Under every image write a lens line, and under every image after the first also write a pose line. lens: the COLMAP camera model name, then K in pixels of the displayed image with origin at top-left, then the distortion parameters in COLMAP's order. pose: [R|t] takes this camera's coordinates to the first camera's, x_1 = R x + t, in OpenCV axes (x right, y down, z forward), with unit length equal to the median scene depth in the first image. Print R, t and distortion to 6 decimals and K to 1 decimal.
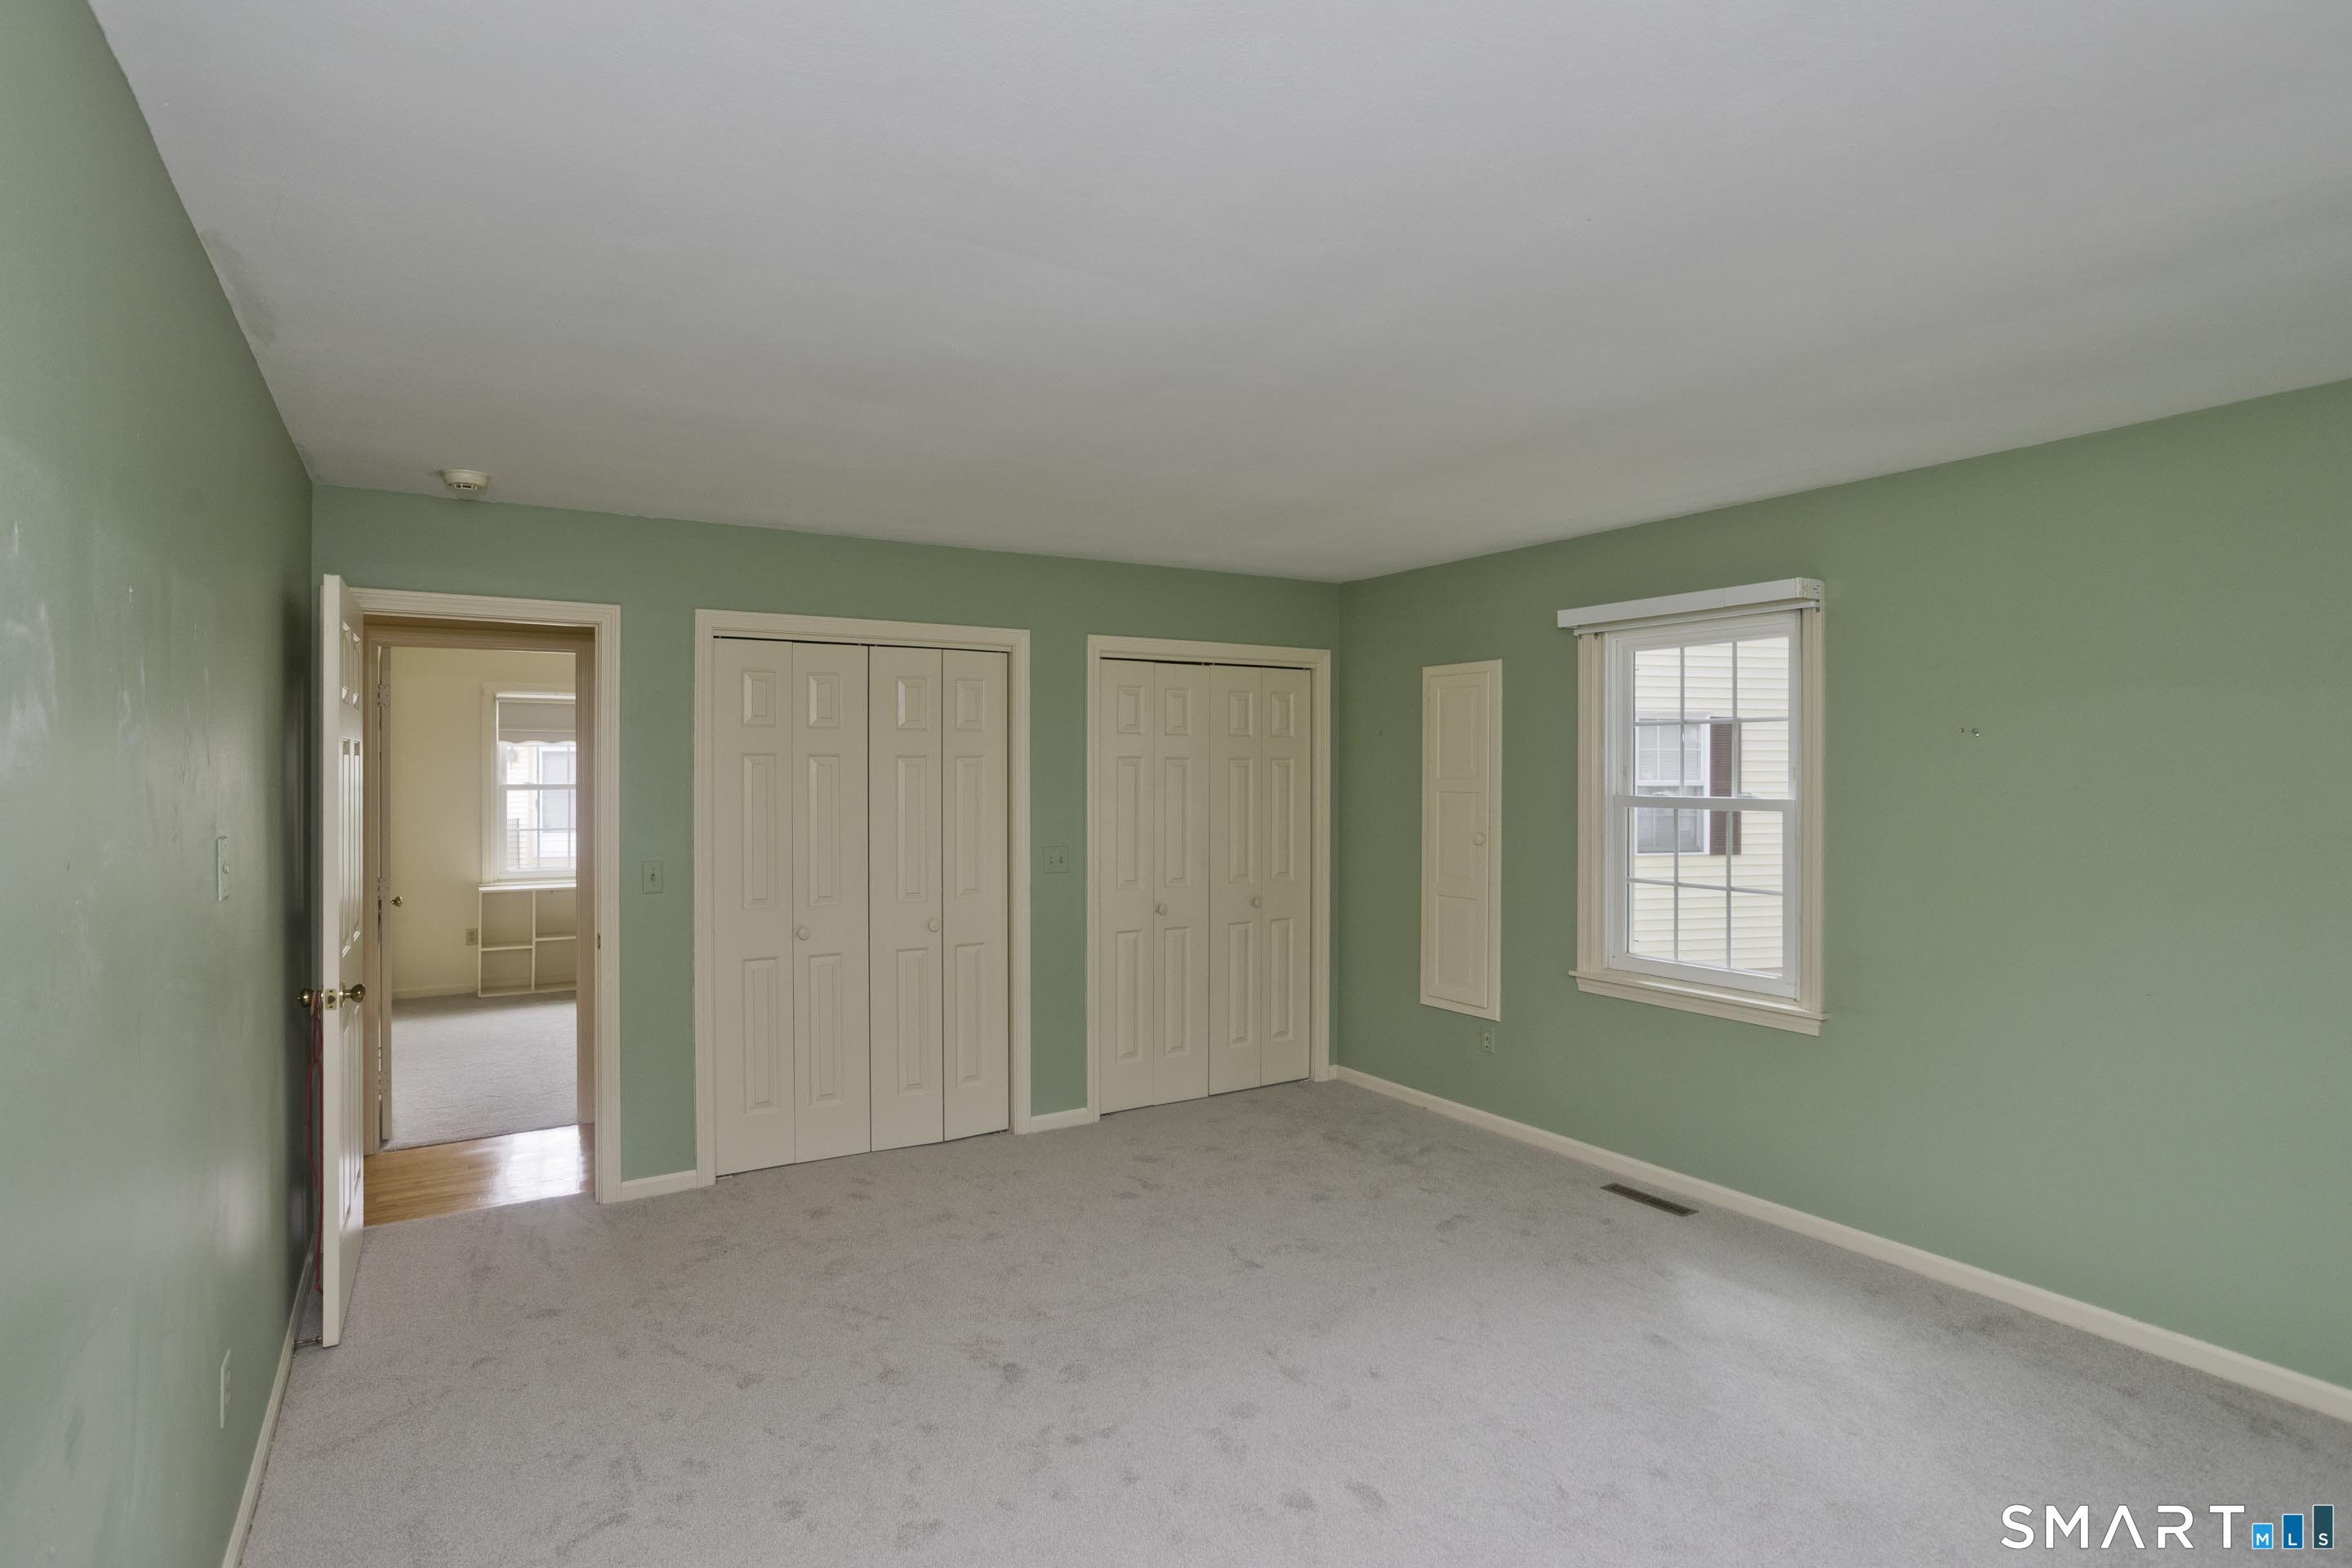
lens RADIAL K [[1216.0, 0, 1197.2], [0, 1216.0, 776.1], [0, 0, 1]] dist [0.000604, 0.002112]
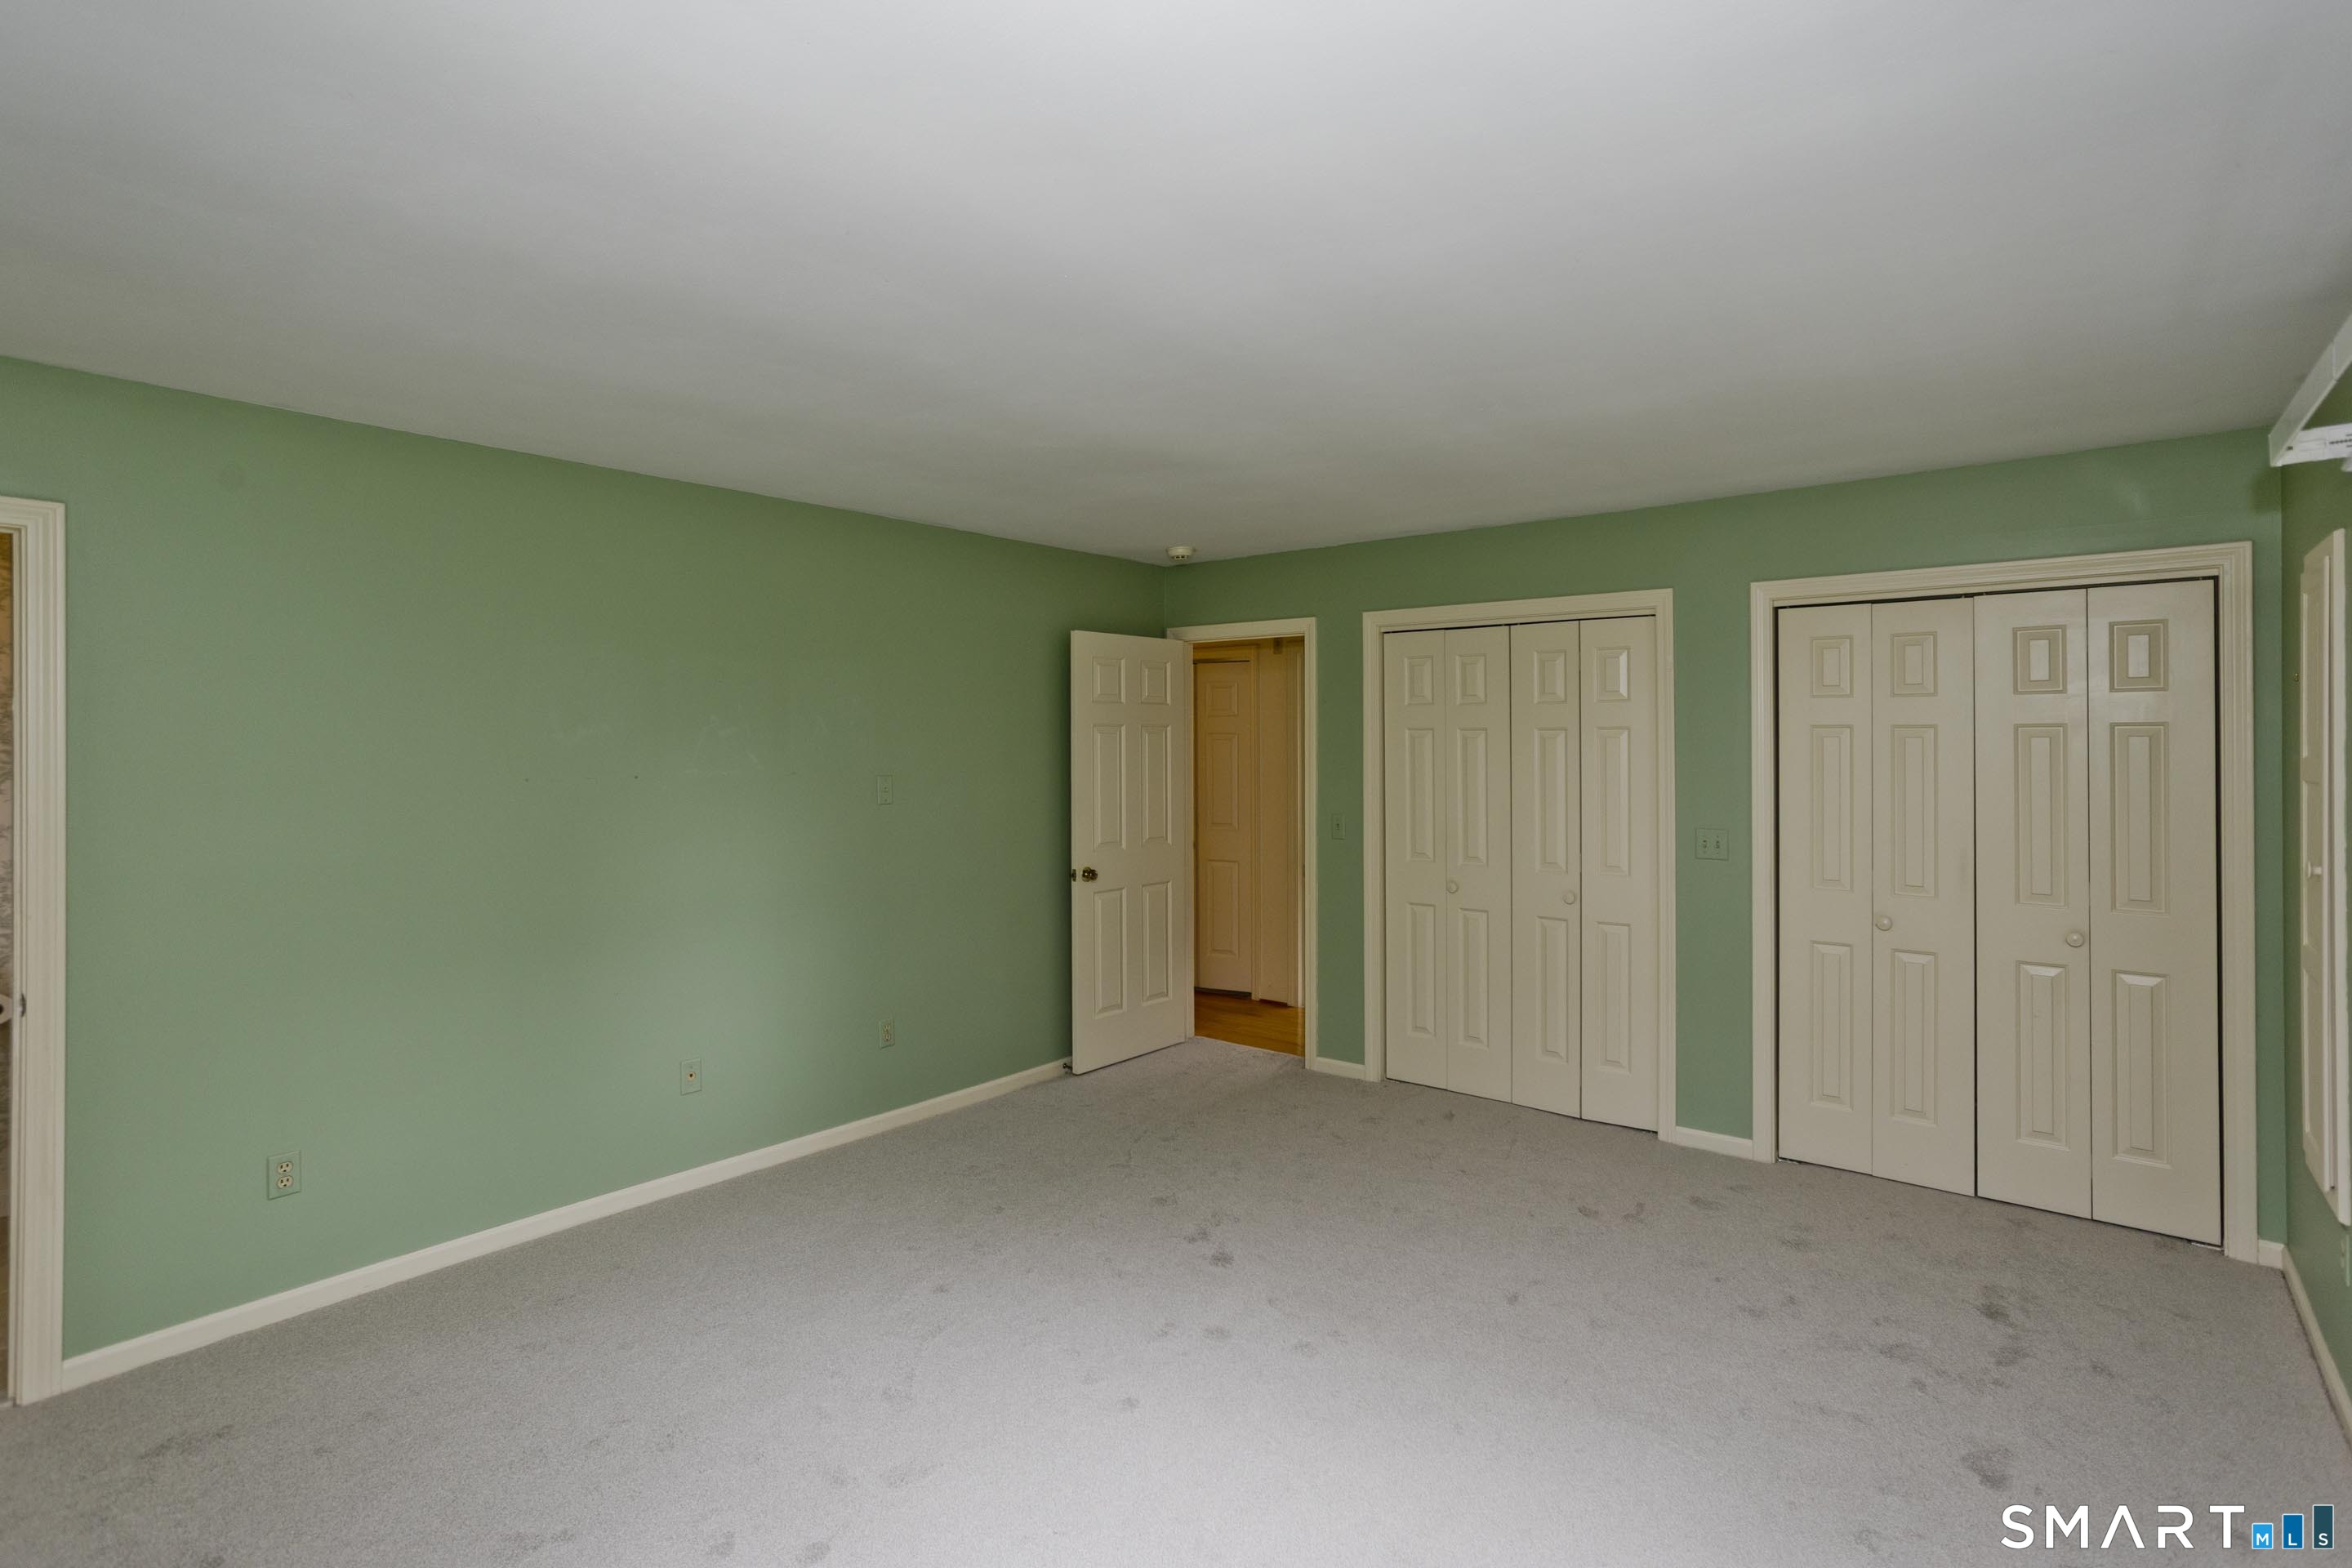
lens RADIAL K [[1216.0, 0, 1196.8], [0, 1216.0, 742.9], [0, 0, 1]] dist [0.000604, 0.002112]
pose [[0.327681, -0.002734, -0.944784, 0.604125], [-0.003959, 0.999983, -0.004267, 0.001634], [0.944780, 0.005139, 0.327665, 0.369789]]
